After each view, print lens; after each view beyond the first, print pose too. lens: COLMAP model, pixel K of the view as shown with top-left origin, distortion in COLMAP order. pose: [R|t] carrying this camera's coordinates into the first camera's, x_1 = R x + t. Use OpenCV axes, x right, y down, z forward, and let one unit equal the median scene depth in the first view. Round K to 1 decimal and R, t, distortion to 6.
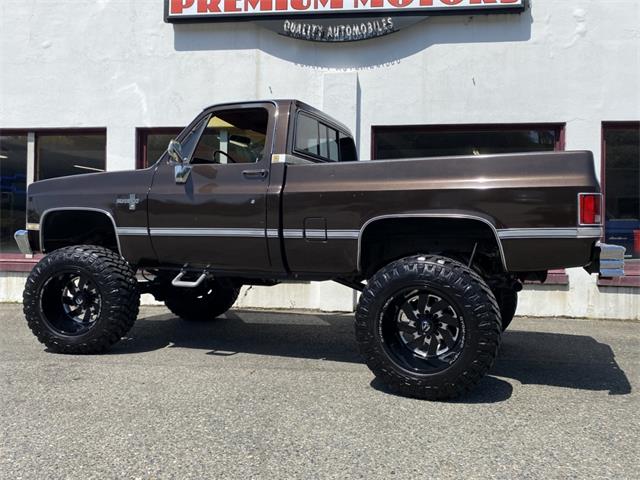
lens RADIAL K [[515.2, 0, 320.0], [0, 515.2, 240.0], [0, 0, 1]] dist [0.011534, 0.000342]
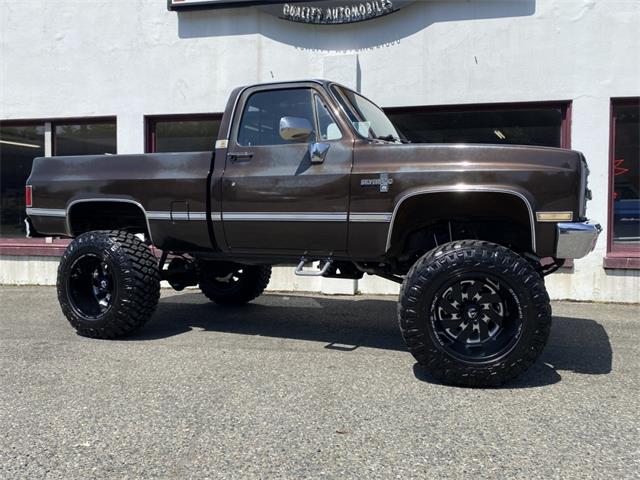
lens RADIAL K [[515.2, 0, 320.0], [0, 515.2, 240.0], [0, 0, 1]] dist [0.011534, 0.000342]
pose [[0.997181, -0.005341, -0.074847, 0.074574], [0.007782, 0.999446, 0.032362, -0.000353], [0.074633, -0.032853, 0.996670, -0.007174]]
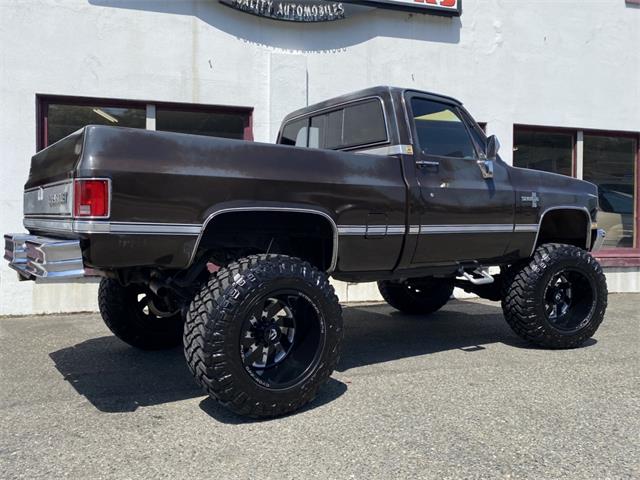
lens RADIAL K [[523.0, 0, 317.9], [0, 523.0, 233.5], [0, 0, 1]] dist [0.008919, 0.003028]
pose [[0.929735, -0.014095, 0.367960, -0.272378], [0.008302, 0.999815, 0.017323, -0.012328], [-0.368136, -0.013051, 0.929680, 0.086624]]
